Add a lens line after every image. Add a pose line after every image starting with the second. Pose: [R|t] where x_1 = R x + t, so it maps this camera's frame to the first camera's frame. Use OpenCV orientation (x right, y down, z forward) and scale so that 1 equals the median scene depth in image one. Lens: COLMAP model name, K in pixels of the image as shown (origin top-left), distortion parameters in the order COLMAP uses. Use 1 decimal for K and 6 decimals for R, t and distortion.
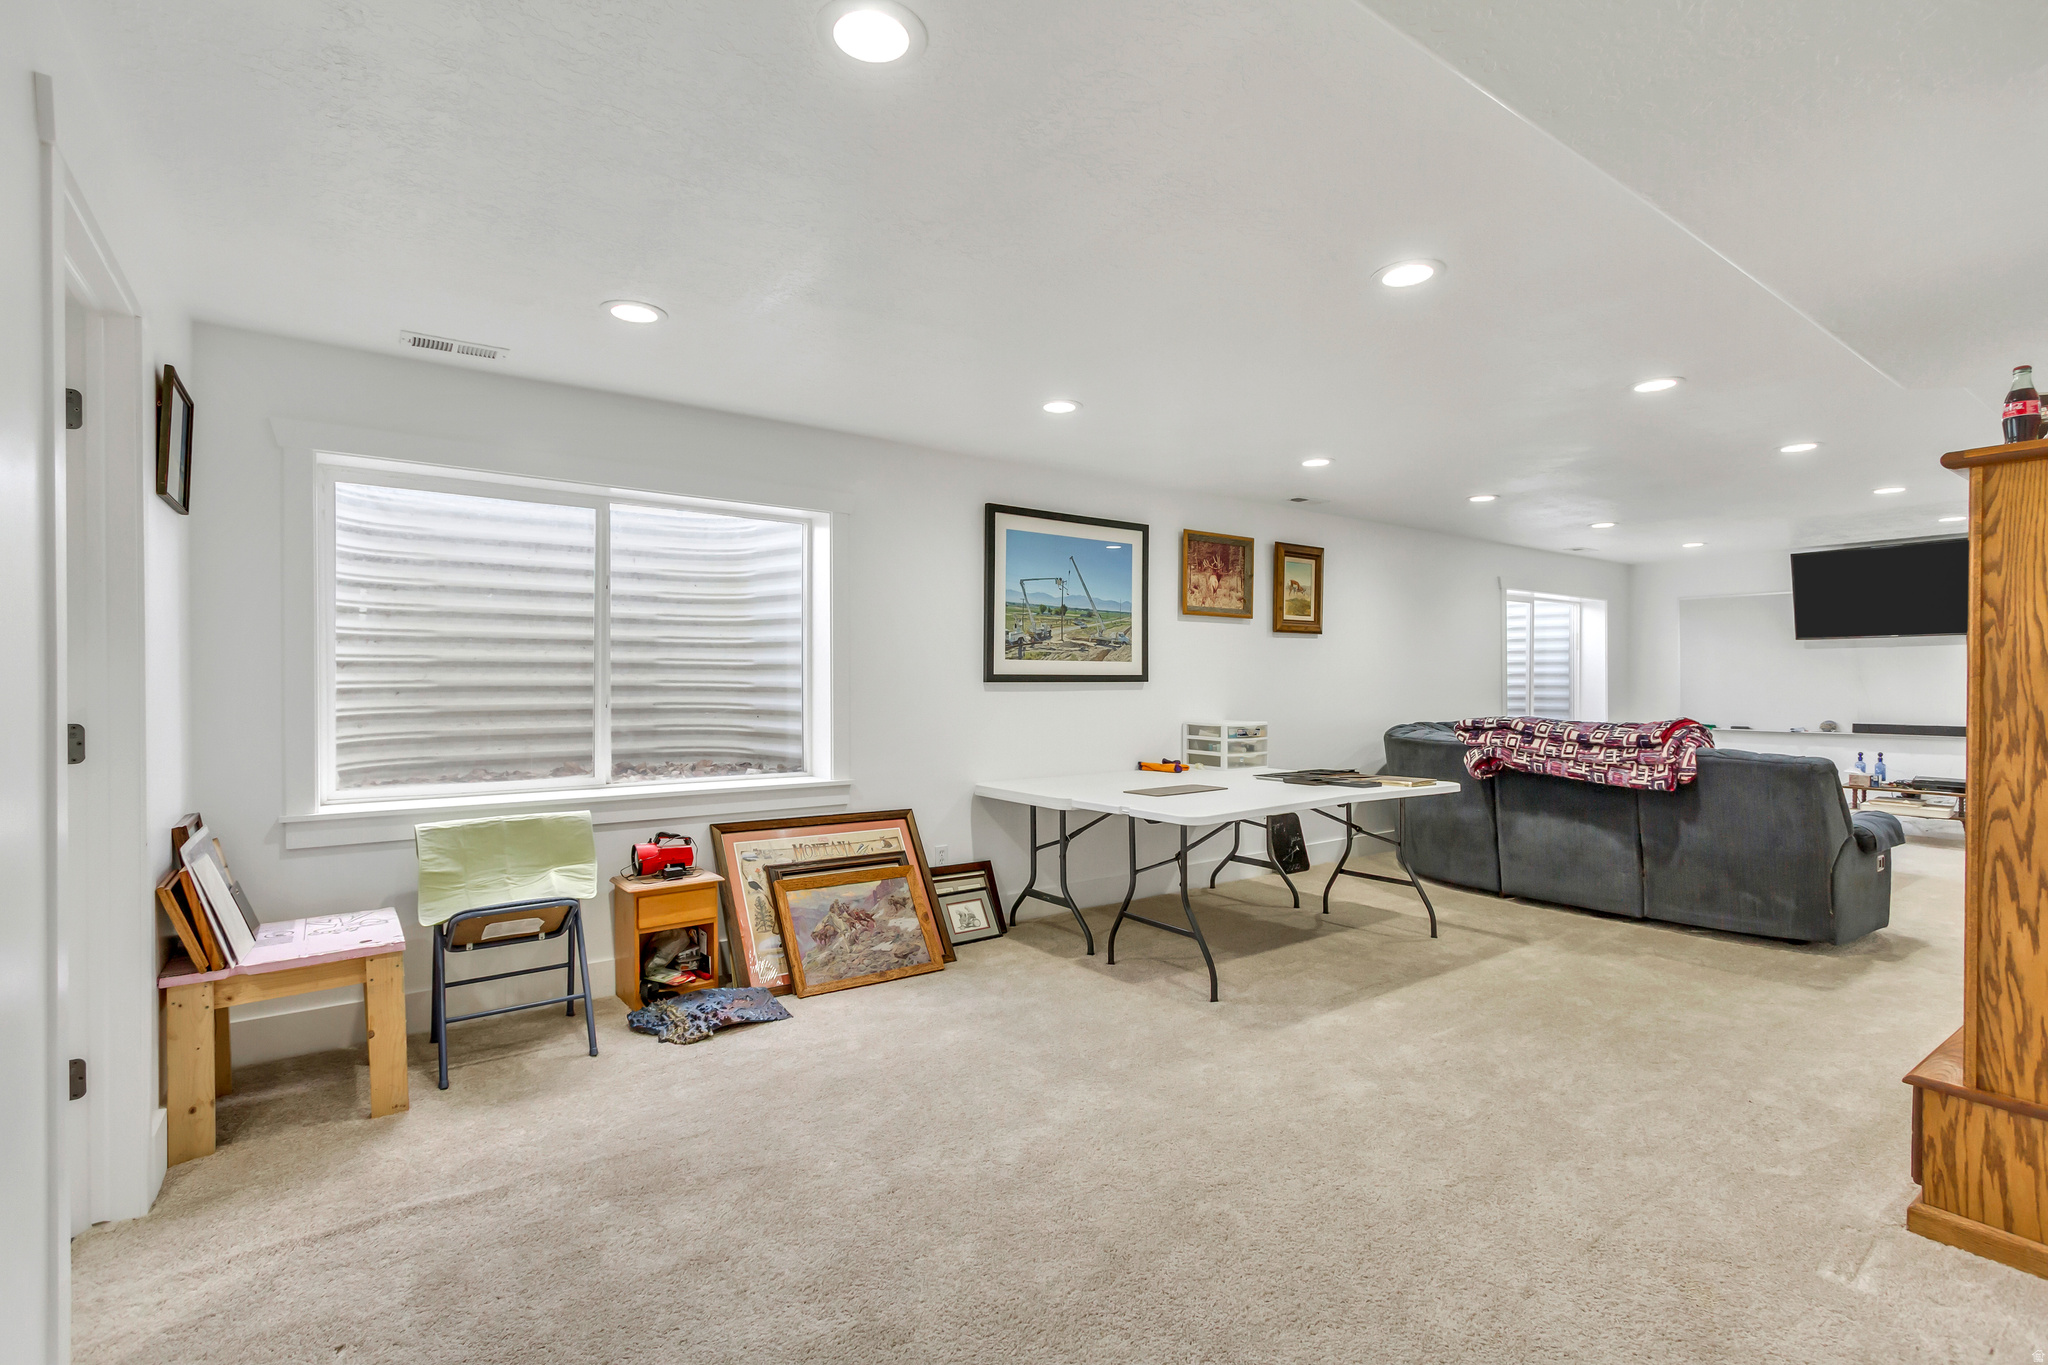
lens RADIAL K [[937.6, 0, 1026.5], [0, 937.6, 690.6], [0, 0, 1]] dist [0.017046, -0.007538]
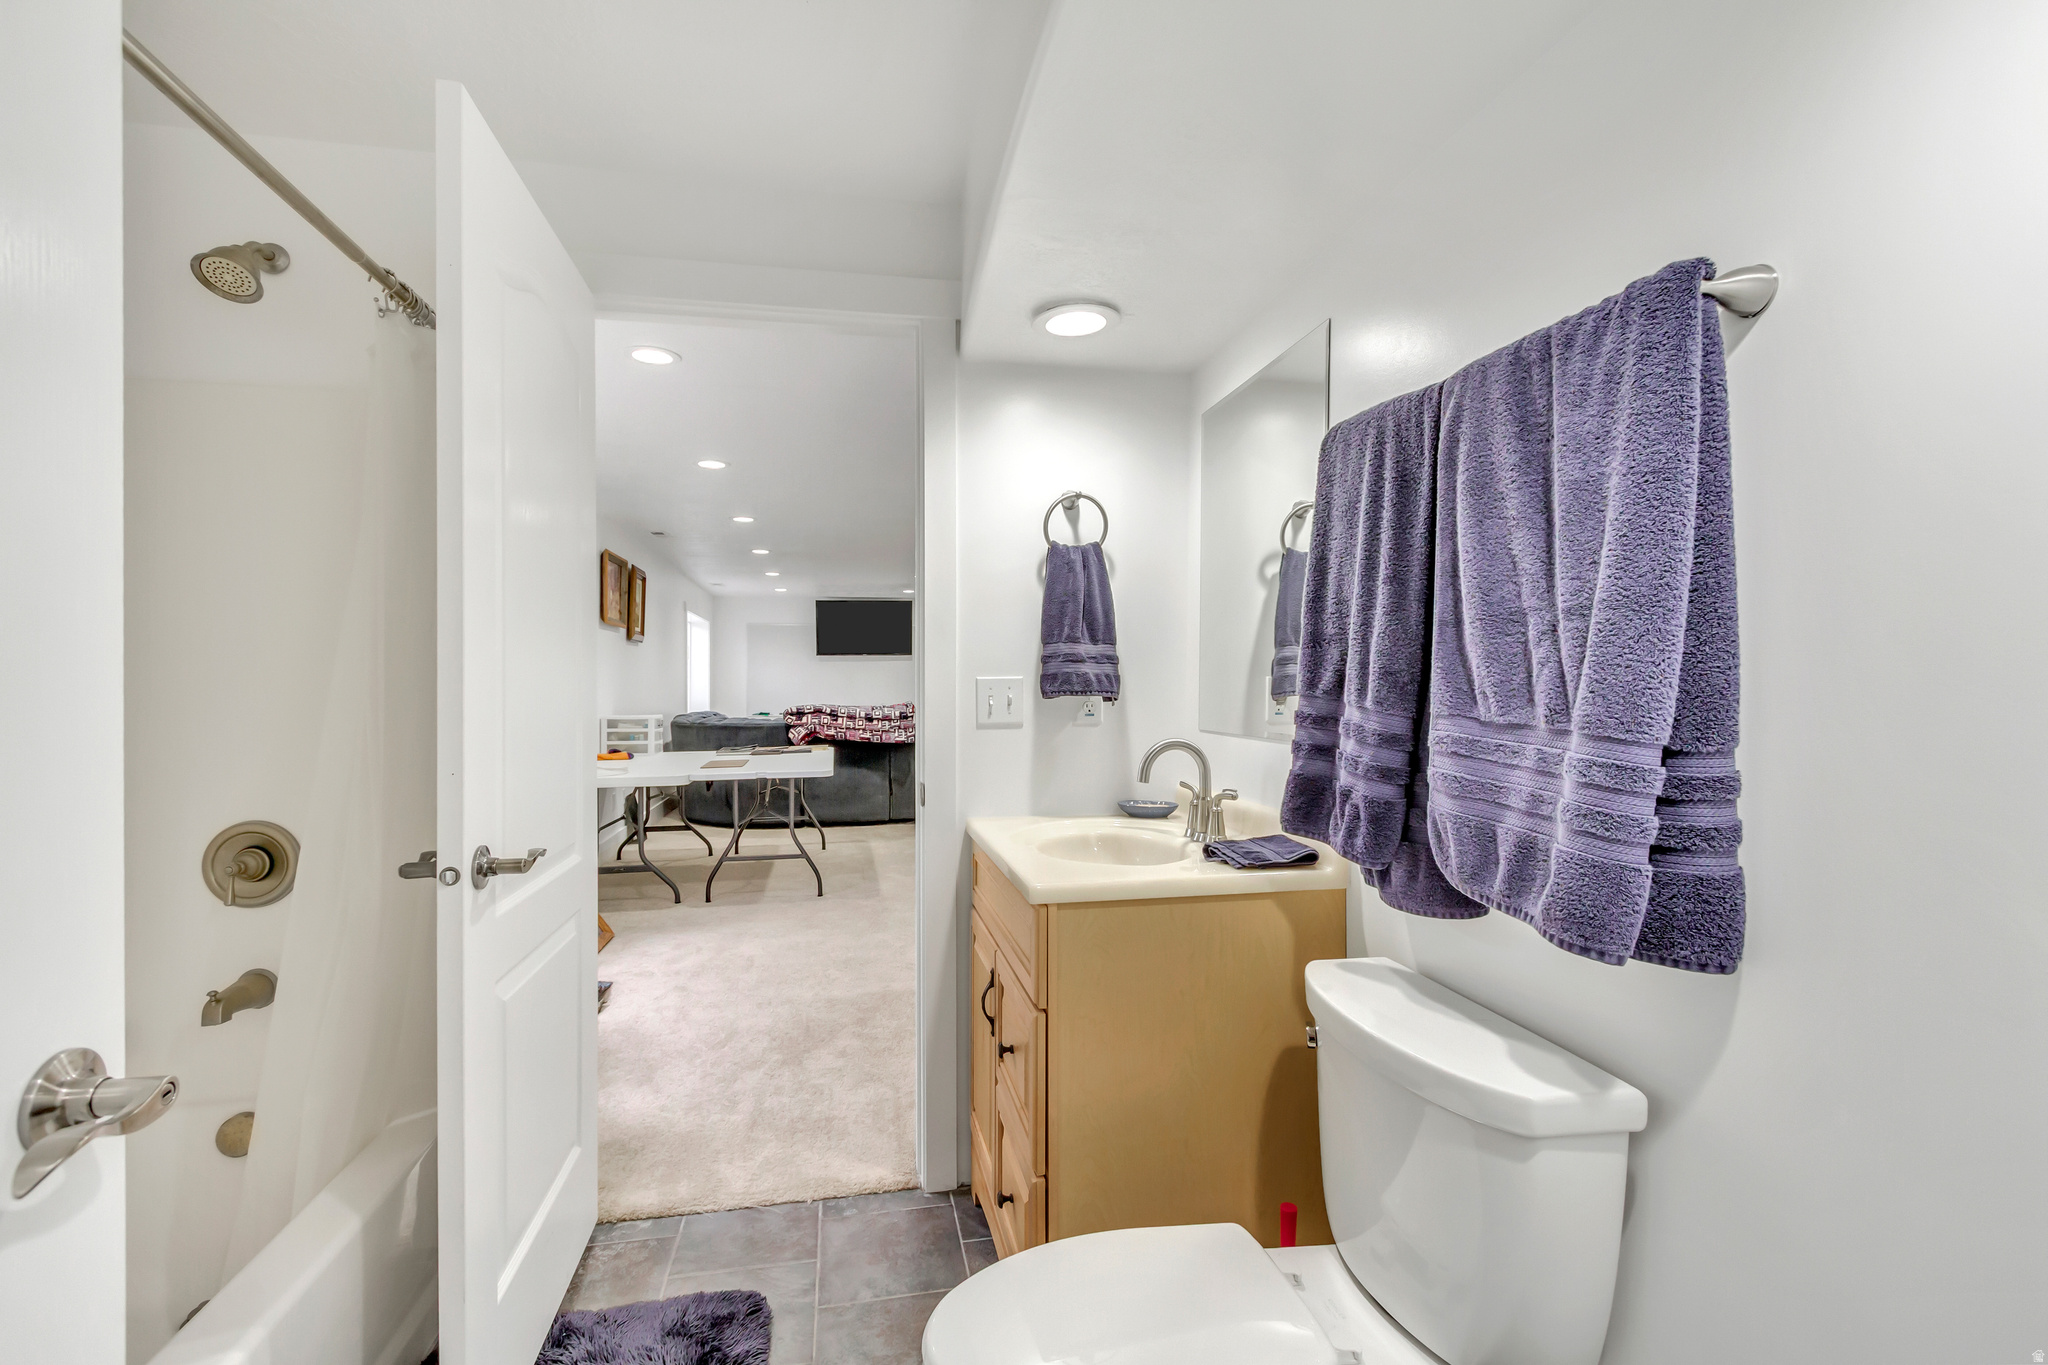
lens RADIAL K [[965.3, 0, 1024.0], [0, 965.3, 682.5], [0, 0, 1]] dist [0.011278, 0.000142]
pose [[0.414159, -0.002076, 0.910202, -0.800967], [0.013840, 0.999896, -0.004018, 0.002999], [-0.910099, 0.014262, 0.414145, 0.052734]]
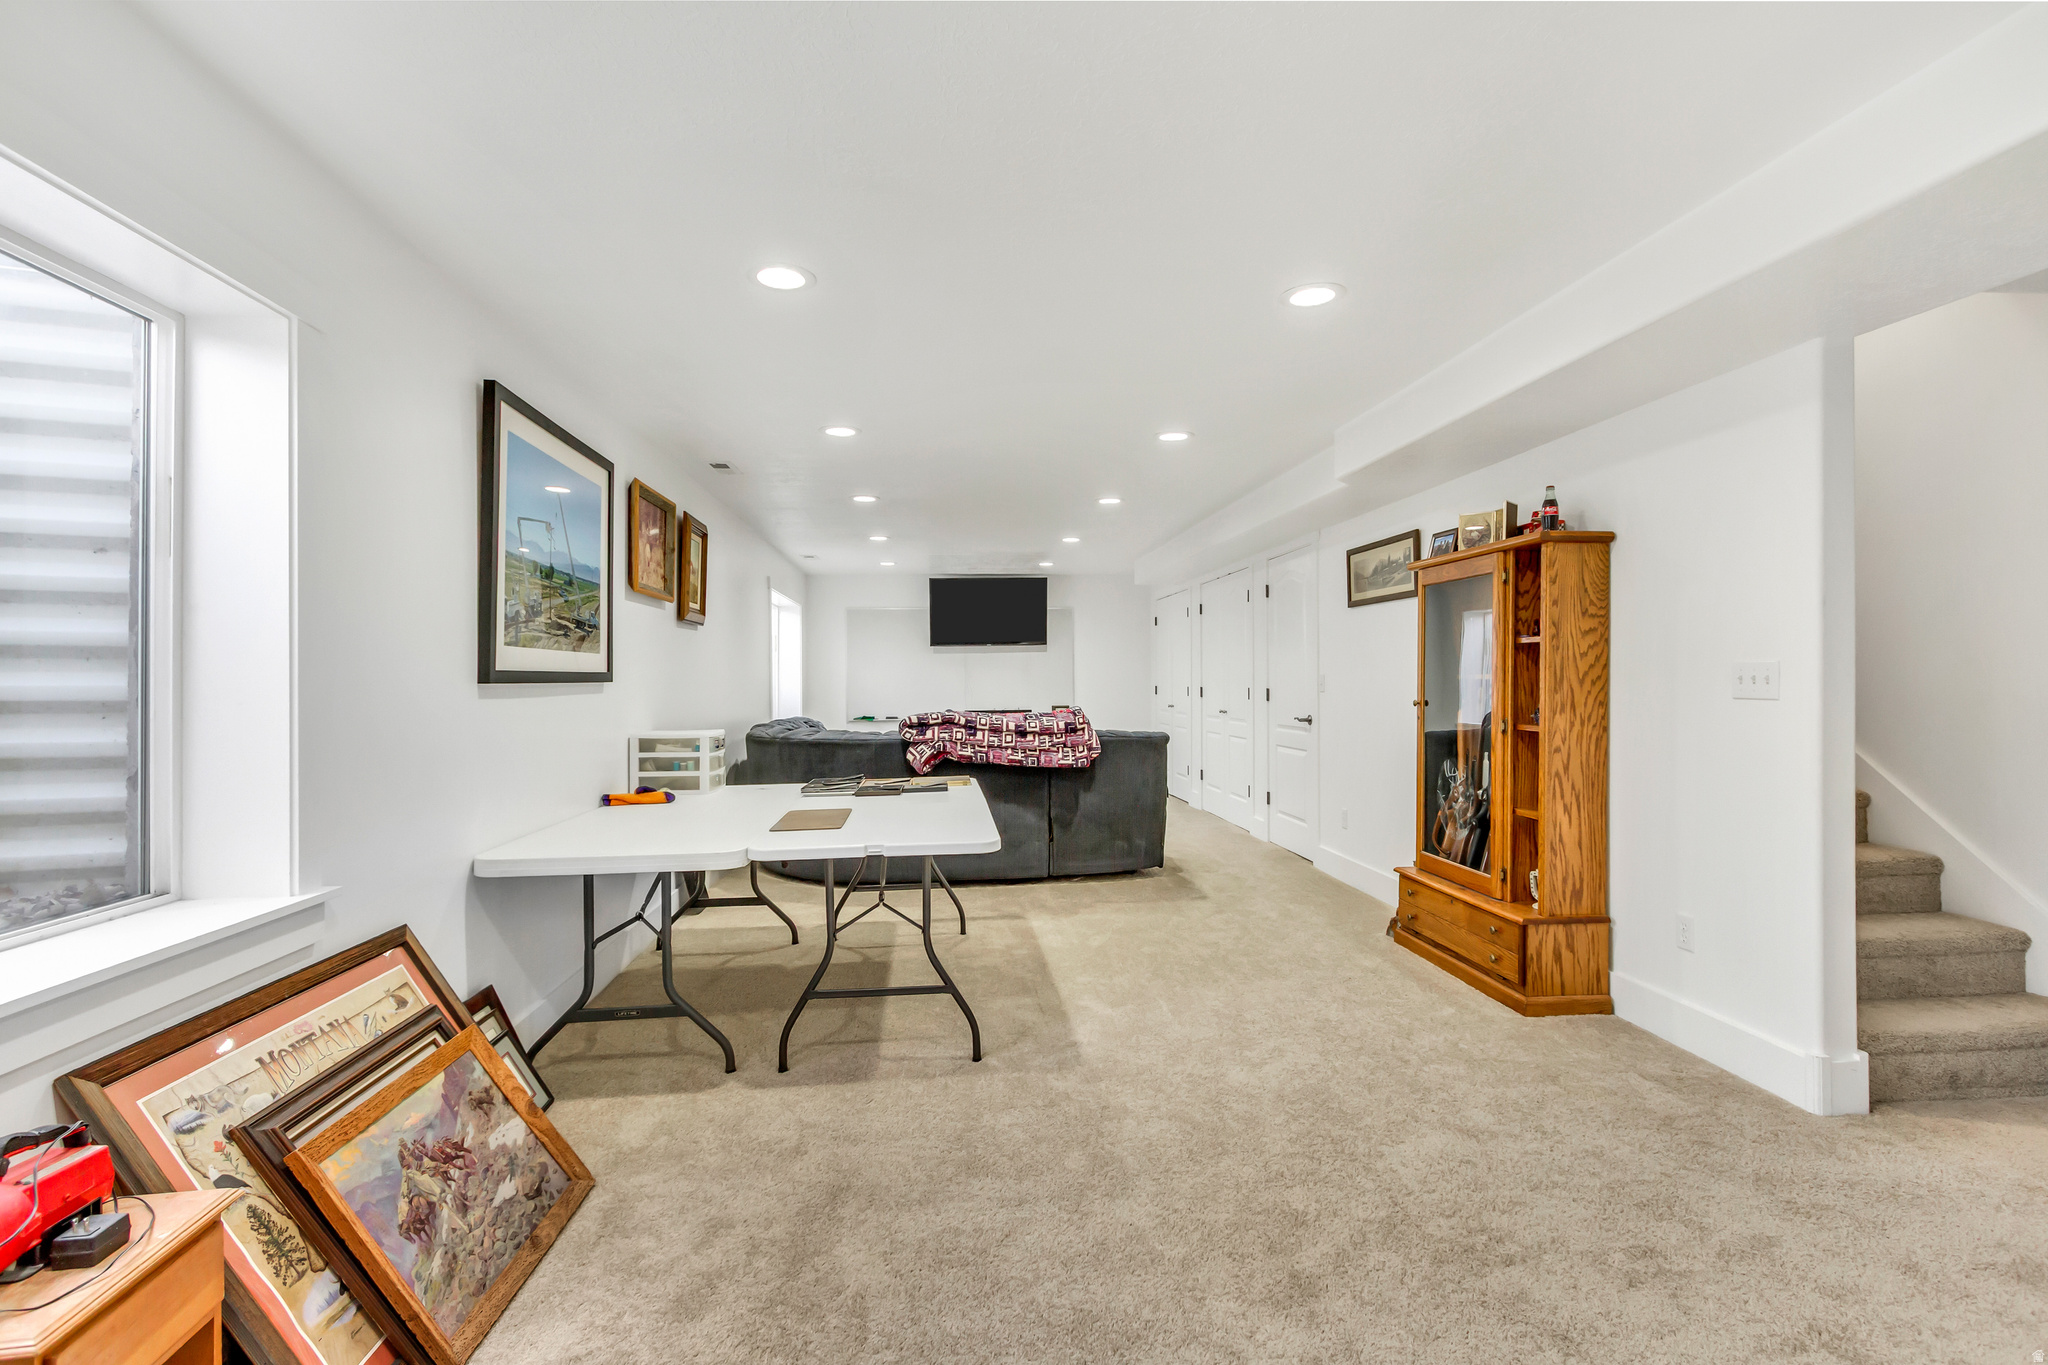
lens RADIAL K [[965.3, 0, 1024.0], [0, 965.3, 682.5], [0, 0, 1]] dist [0.011278, 0.000142]
pose [[0.501073, -0.008204, 0.865366, -0.394439], [0.019418, 0.999810, -0.001765, -0.001824], [-0.865187, 0.017688, 0.501137, 0.400068]]
